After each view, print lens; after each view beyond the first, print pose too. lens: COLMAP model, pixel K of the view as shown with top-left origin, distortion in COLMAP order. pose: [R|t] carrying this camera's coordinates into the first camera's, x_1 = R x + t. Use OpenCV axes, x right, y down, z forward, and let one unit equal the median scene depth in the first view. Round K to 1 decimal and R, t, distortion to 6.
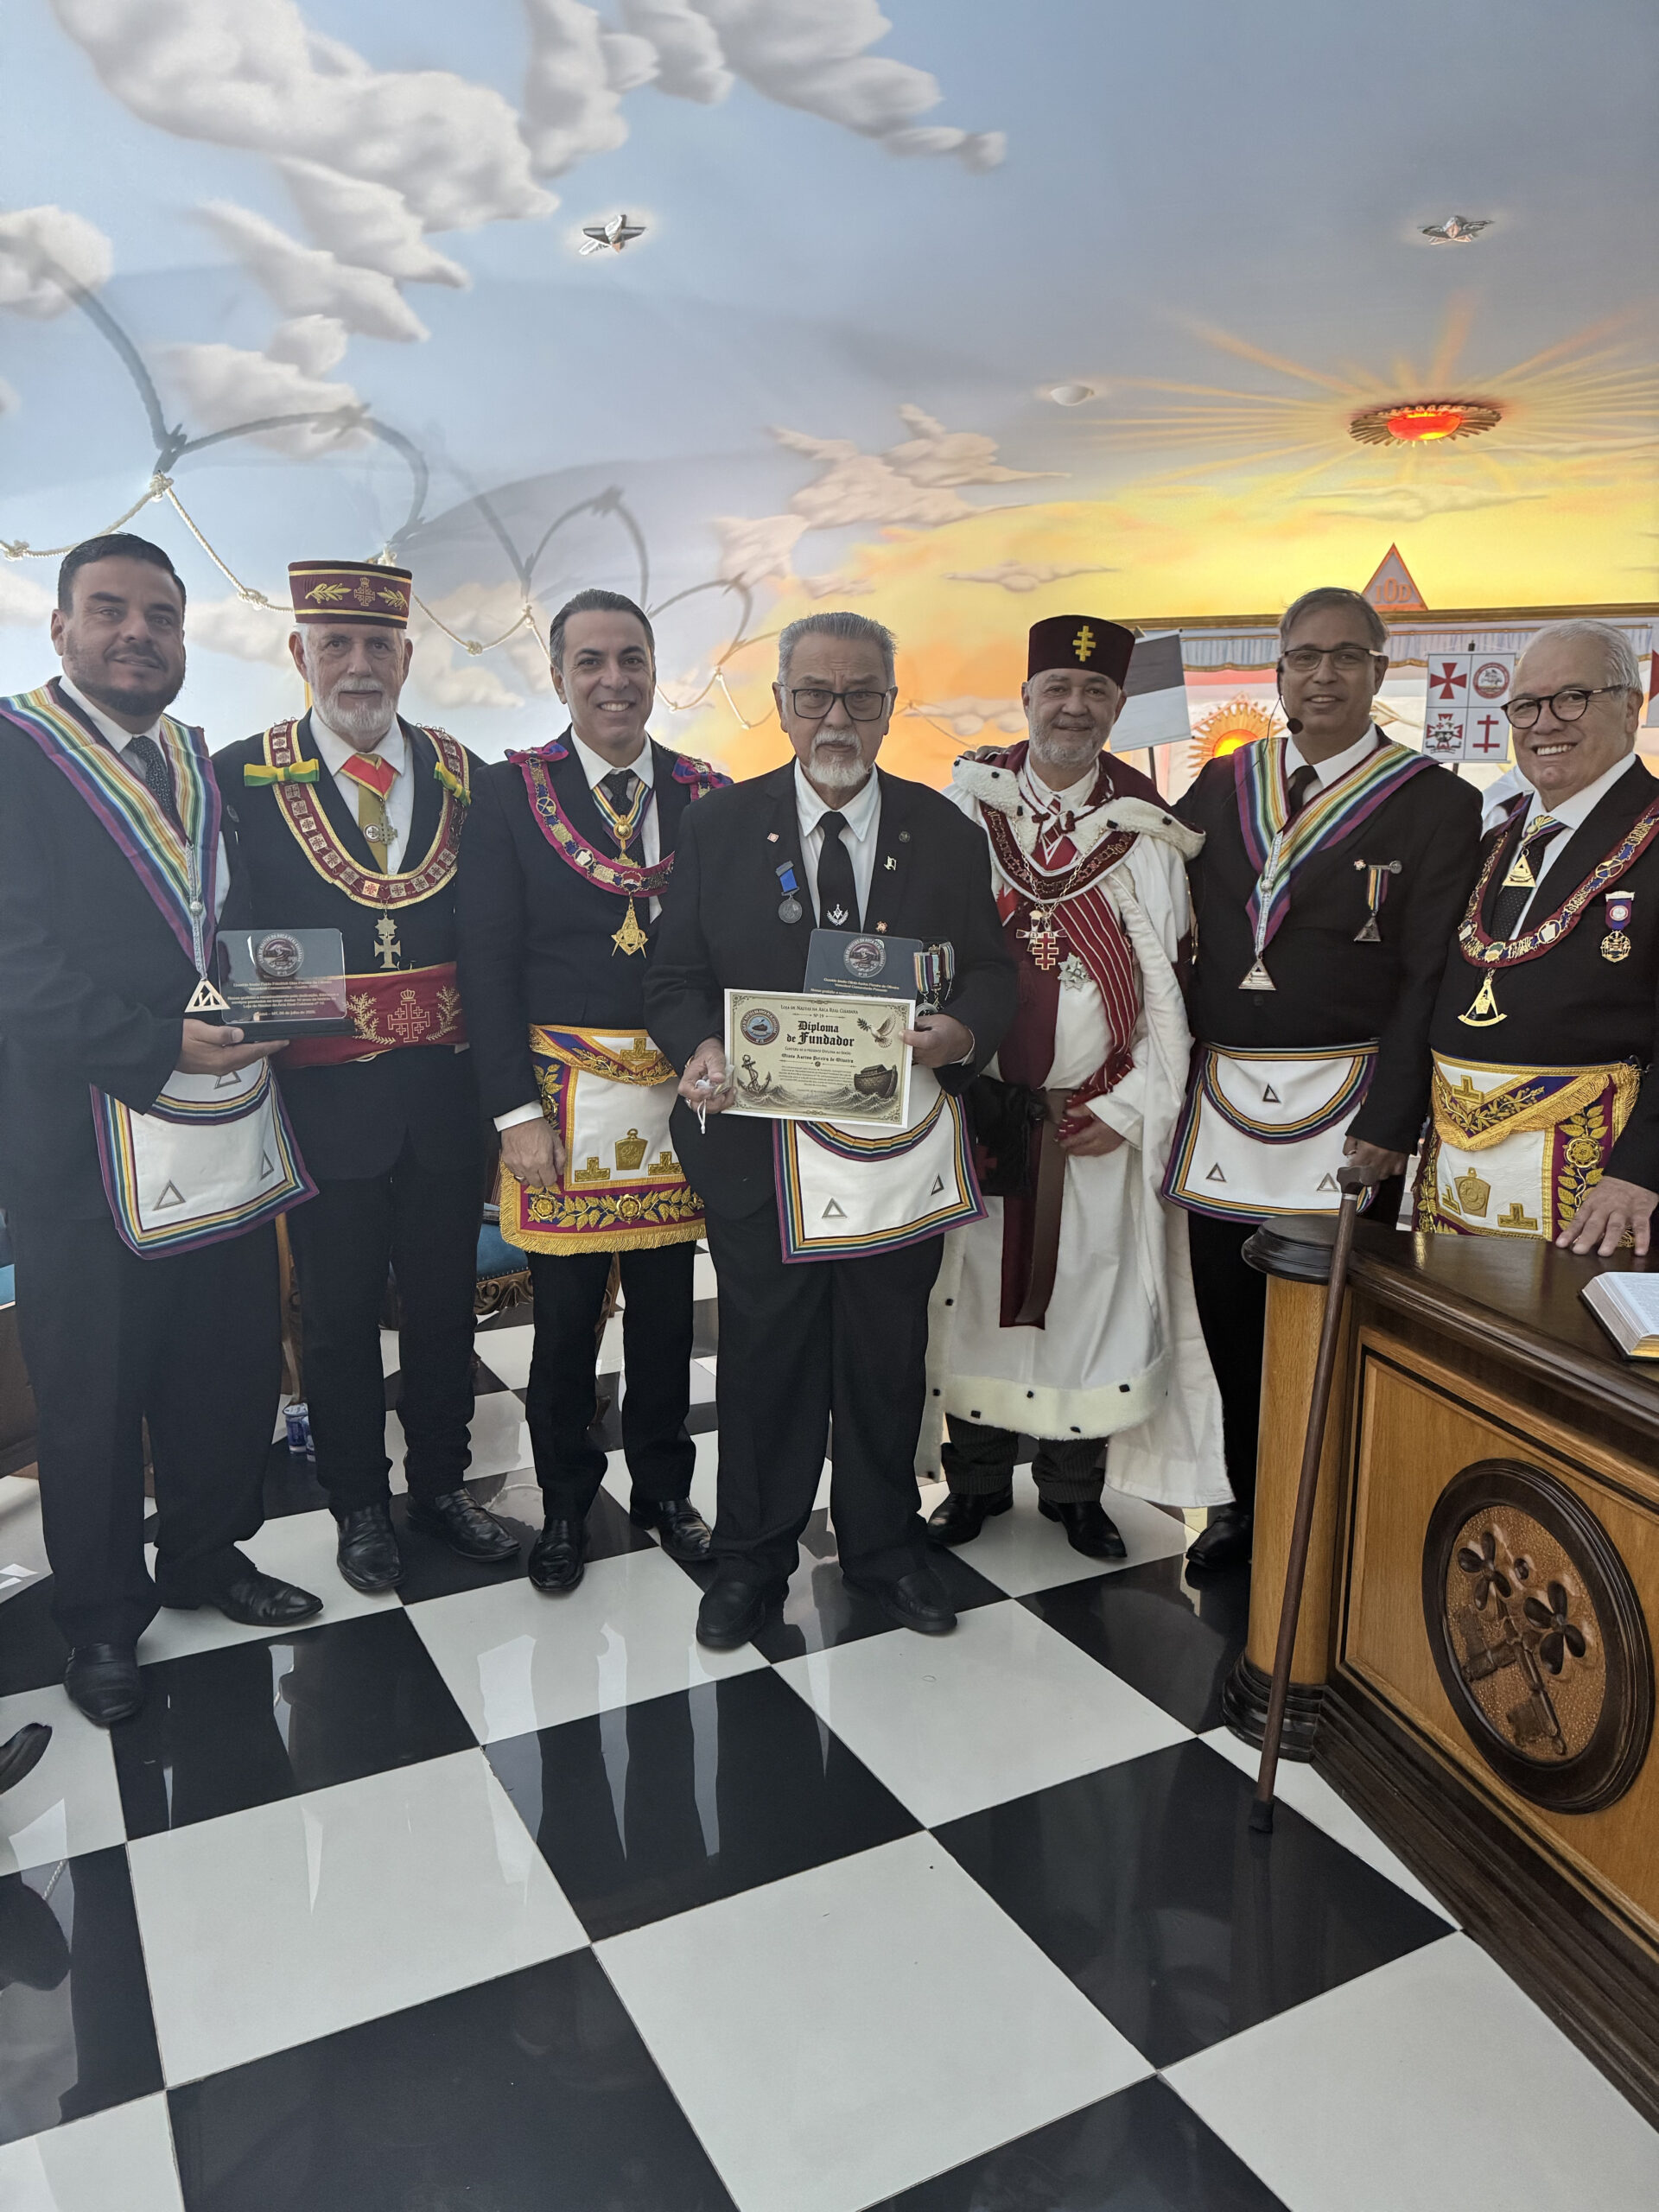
lens RADIAL K [[1559.6, 0, 828.4], [0, 1559.6, 1116.1], [0, 0, 1]] dist [0.082419, -0.133838]
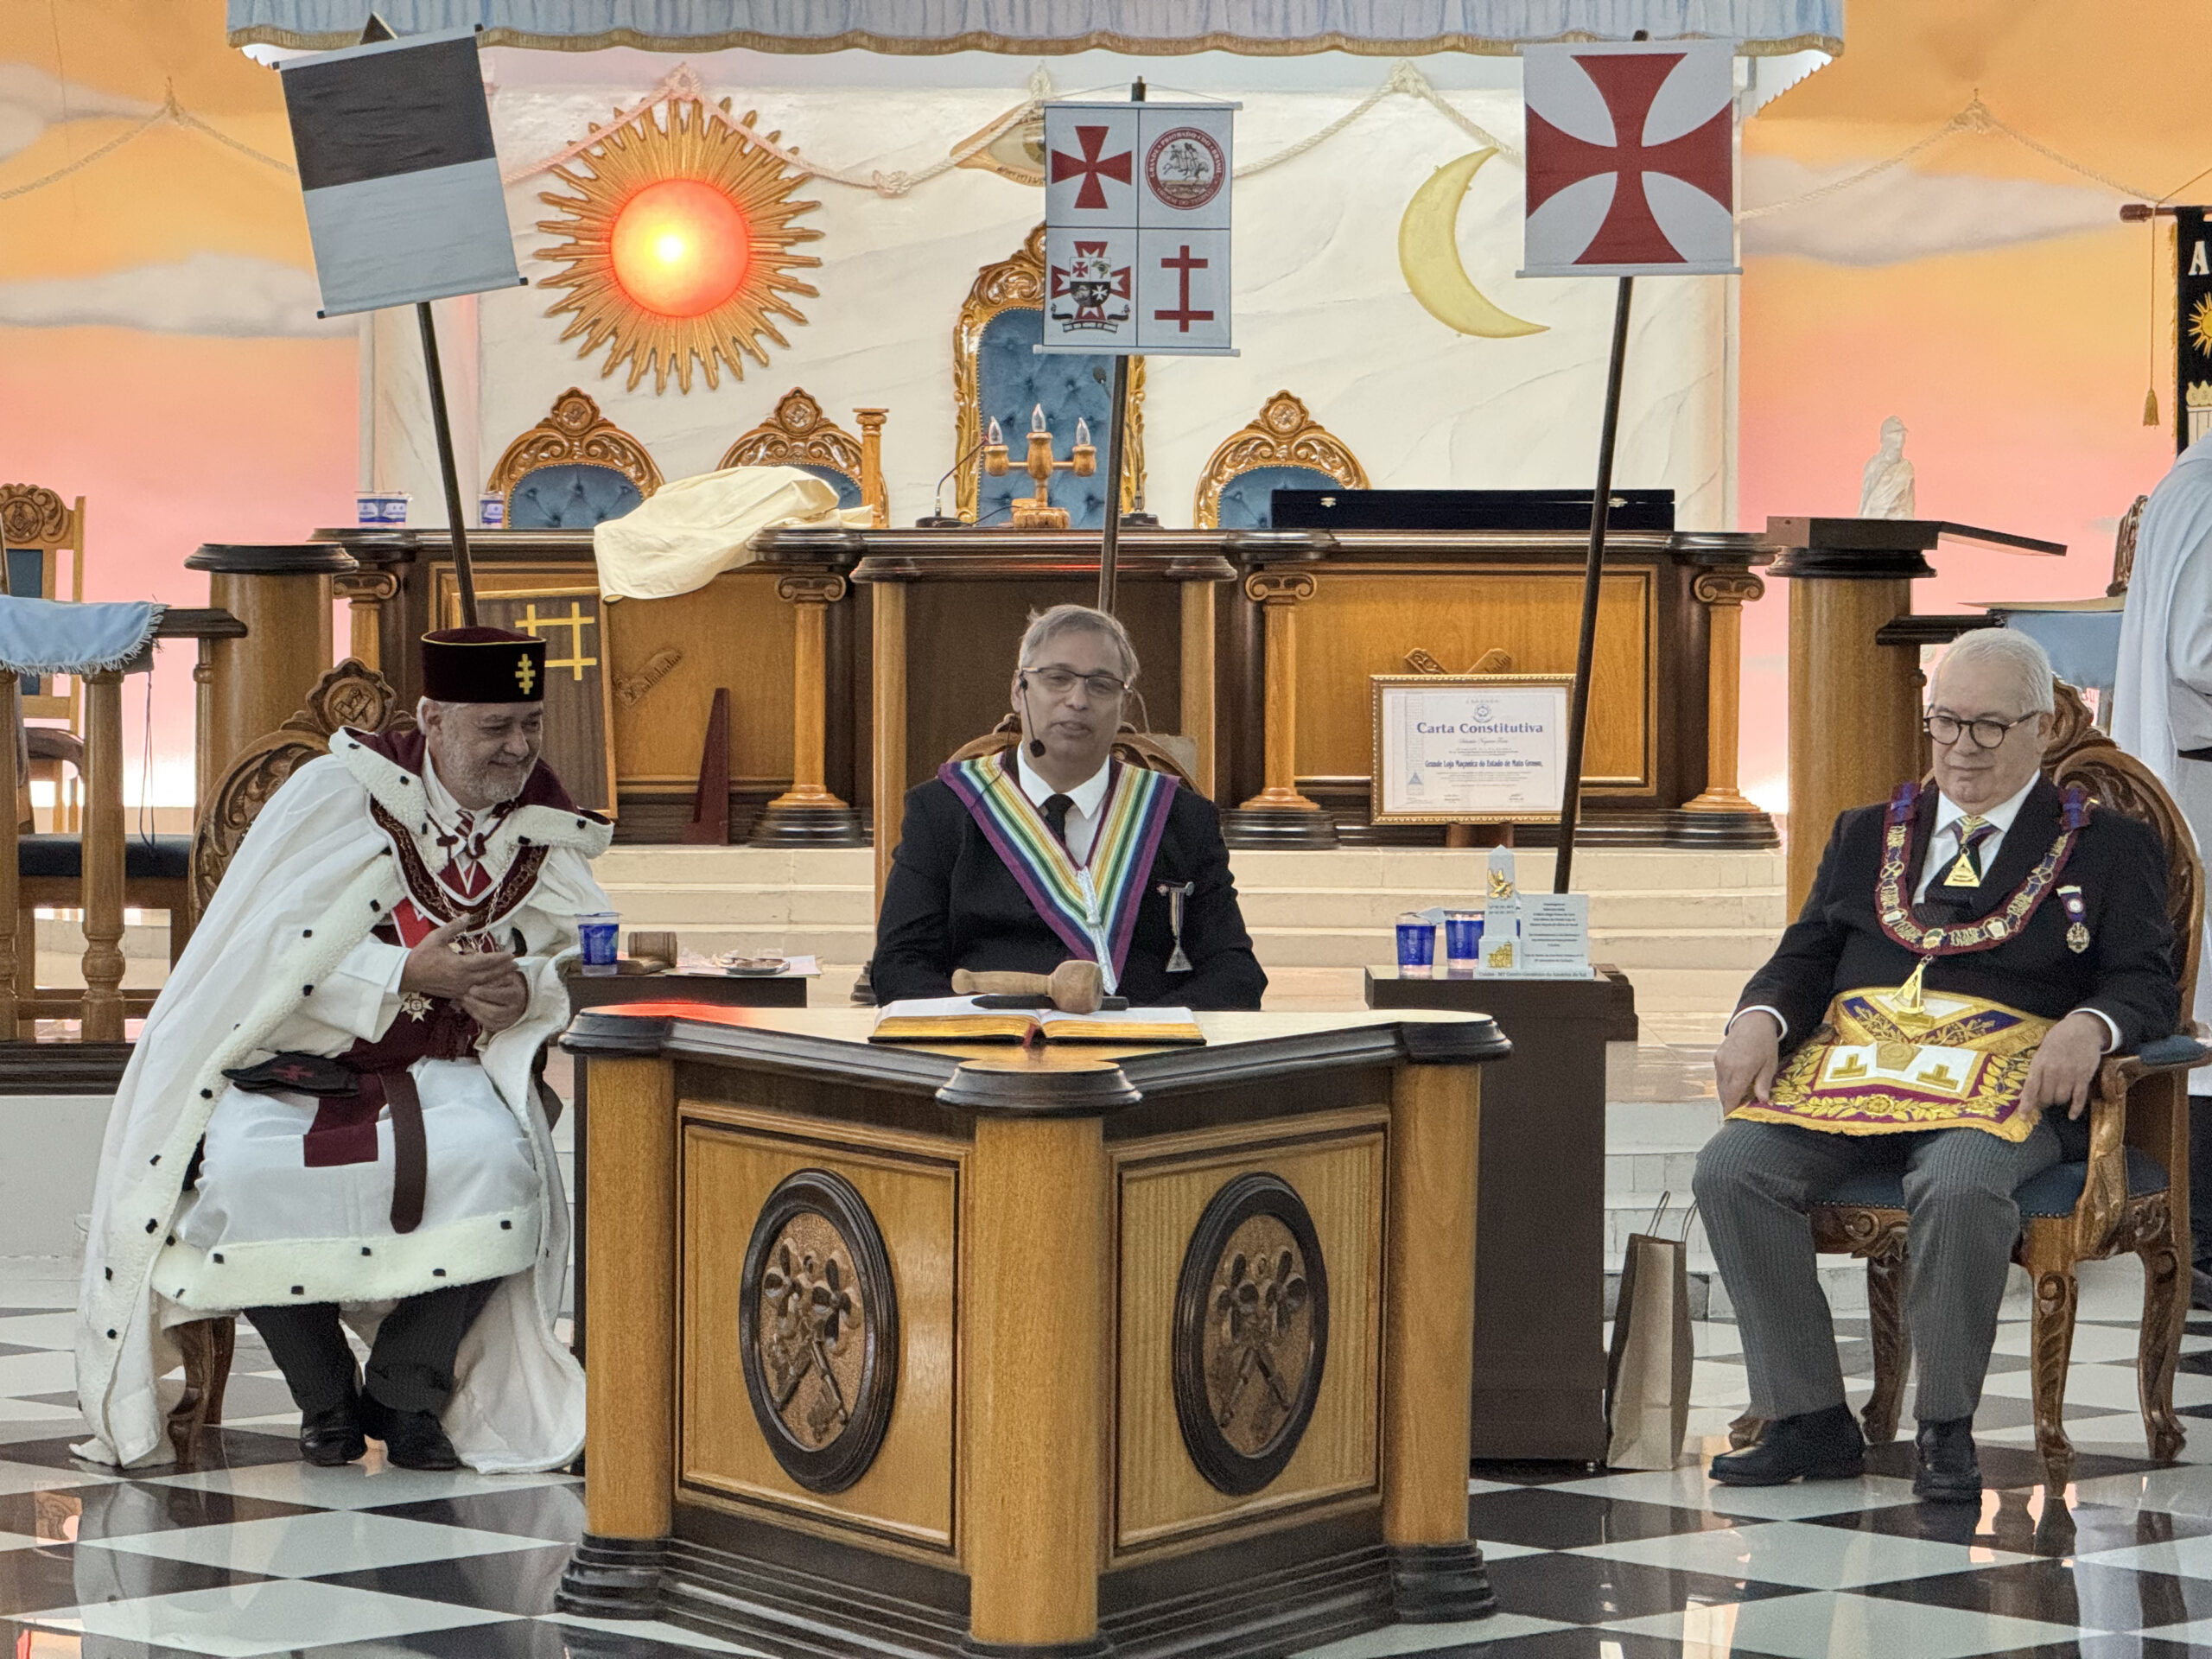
lens RADIAL K [[7780.7, 0, 1102.5], [0, 7780.7, 830.7], [0, 0, 1]] dist [0.225163, 2.035676]
pose [[0.959514, -0.018715, 0.281038, -0.182701], [0.053815, 0.991590, -0.117700, 0.136984], [-0.276472, 0.128059, 0.952452, -0.890036]]
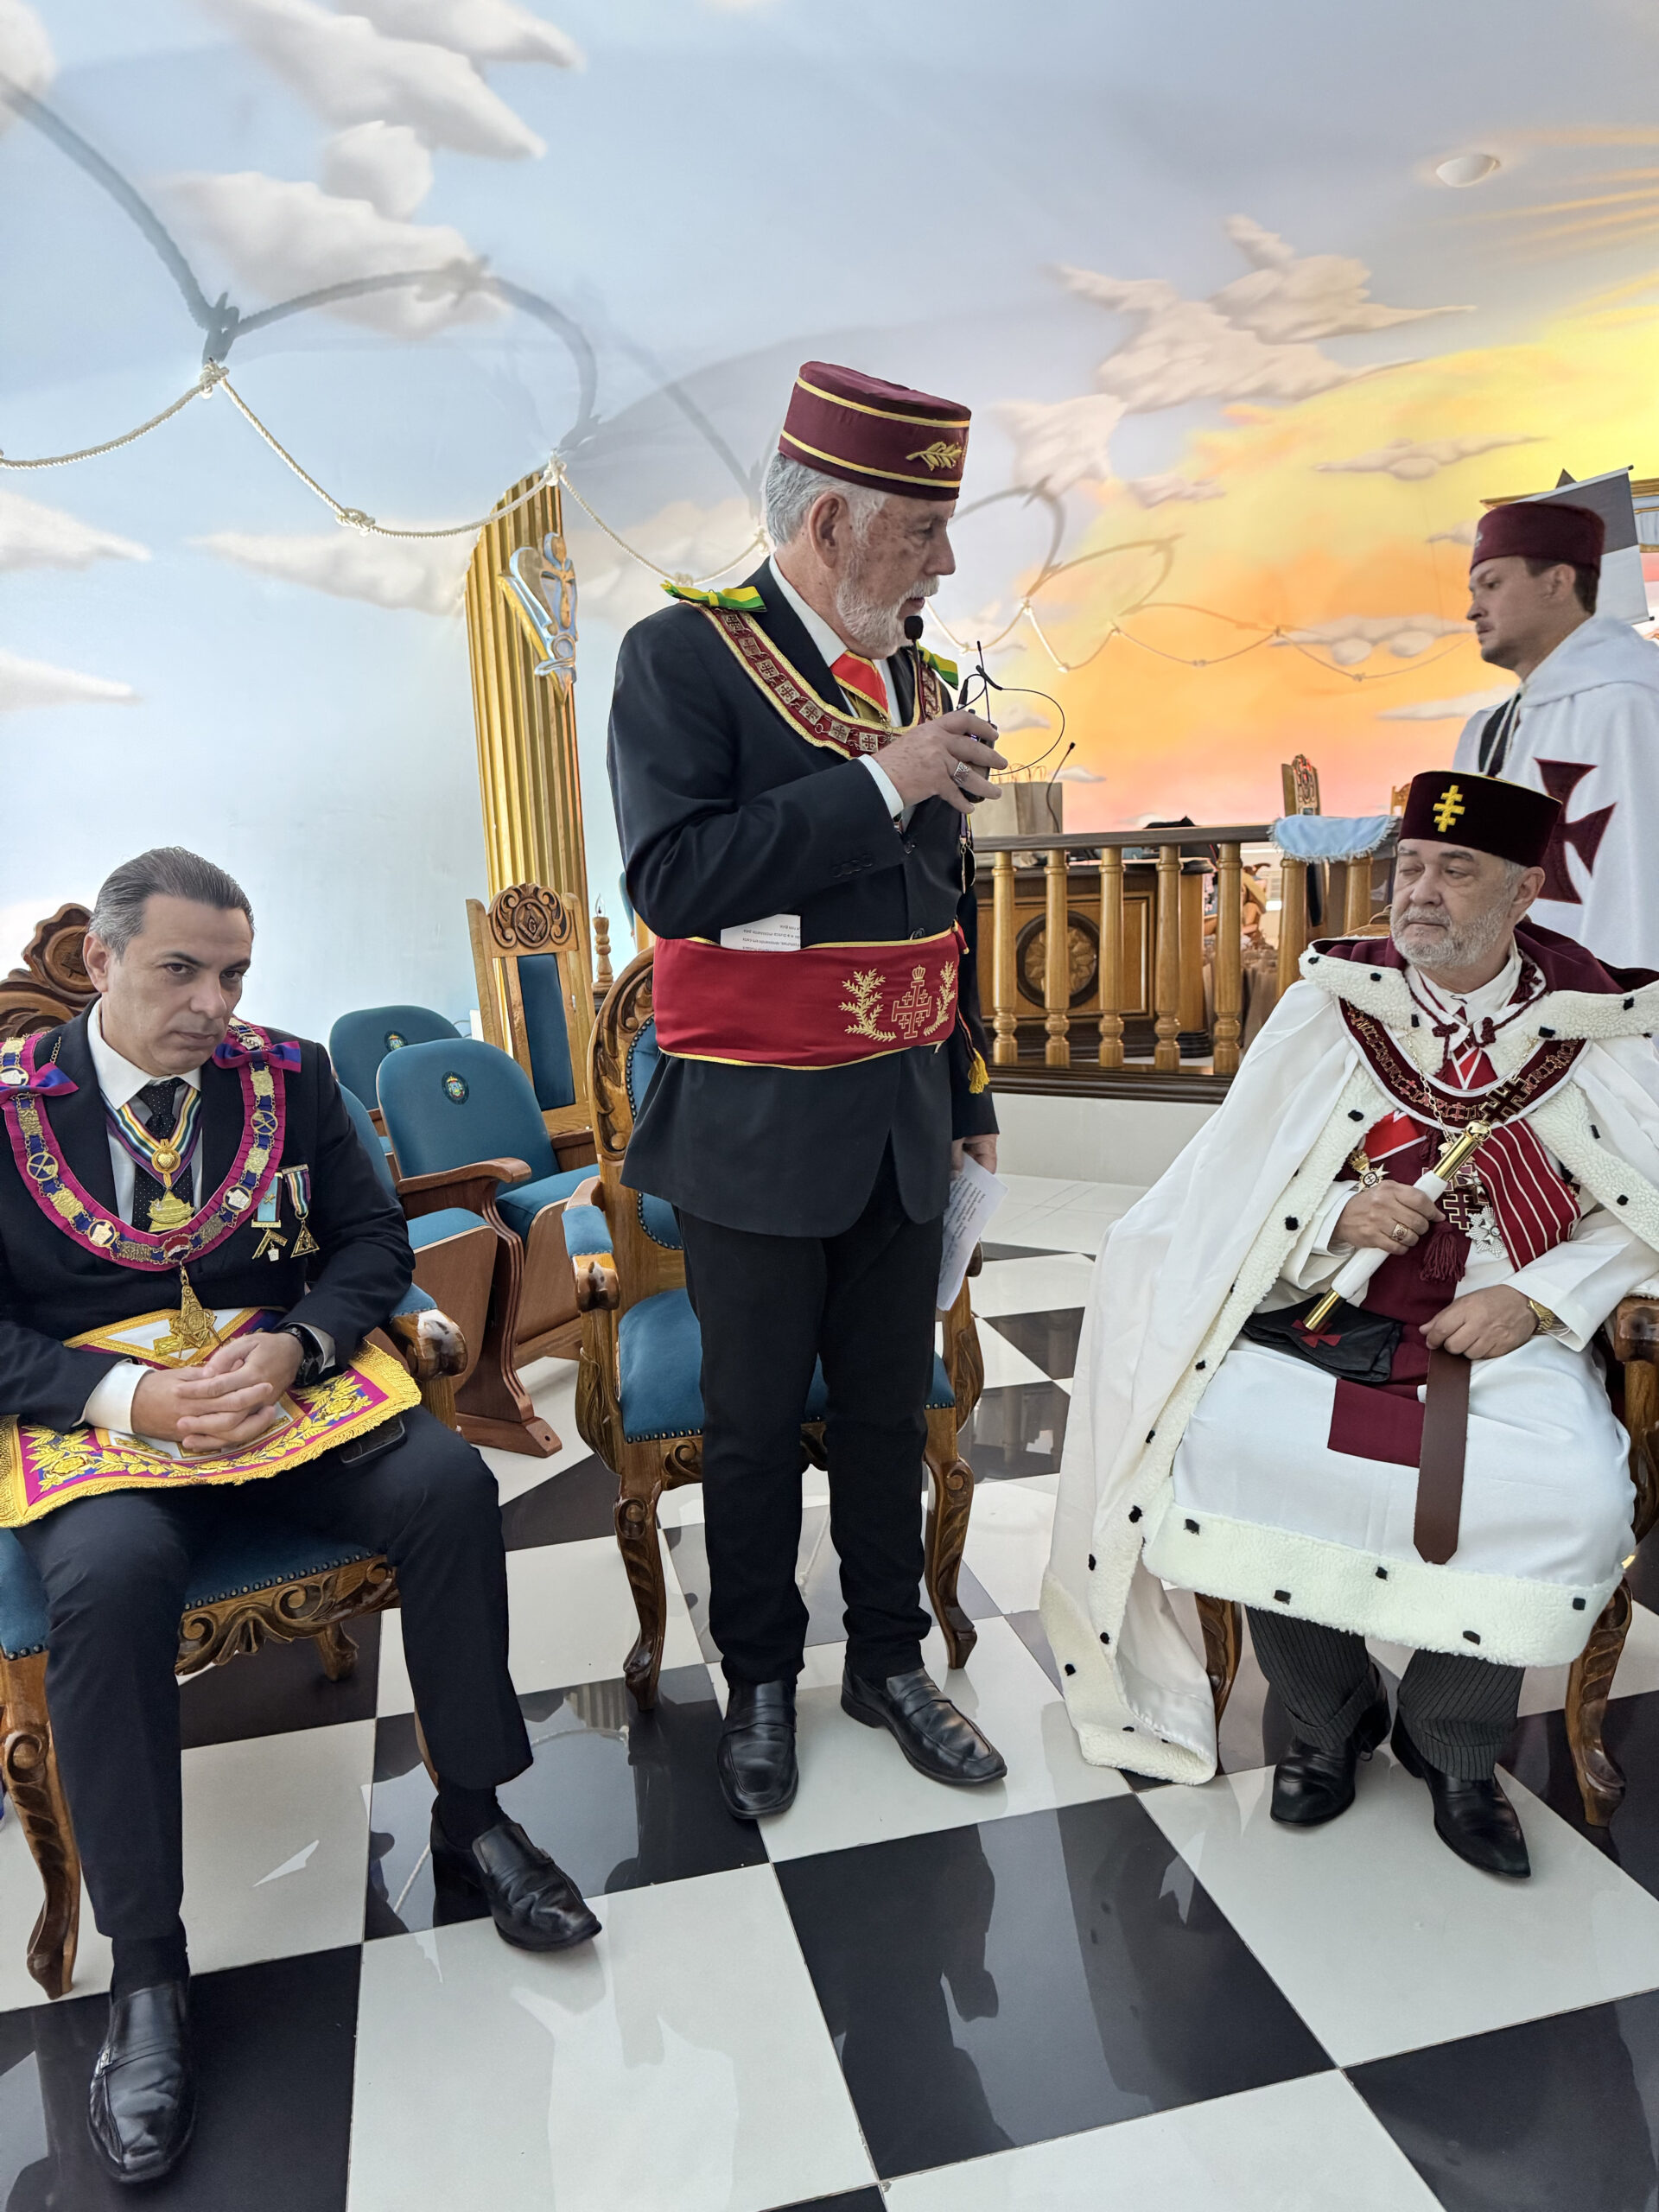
lens RADIAL K [[1564.0, 0, 829.5], [0, 1564.0, 1106.0], [0, 0, 1]] dist [0.055215, -0.066384]
pose [[0.968640, 0.001298, -0.248463, 0.050256], [0.000284, 0.999980, 0.006332, -0.027423], [0.248467, -0.006204, 0.968621, 0.212307]]
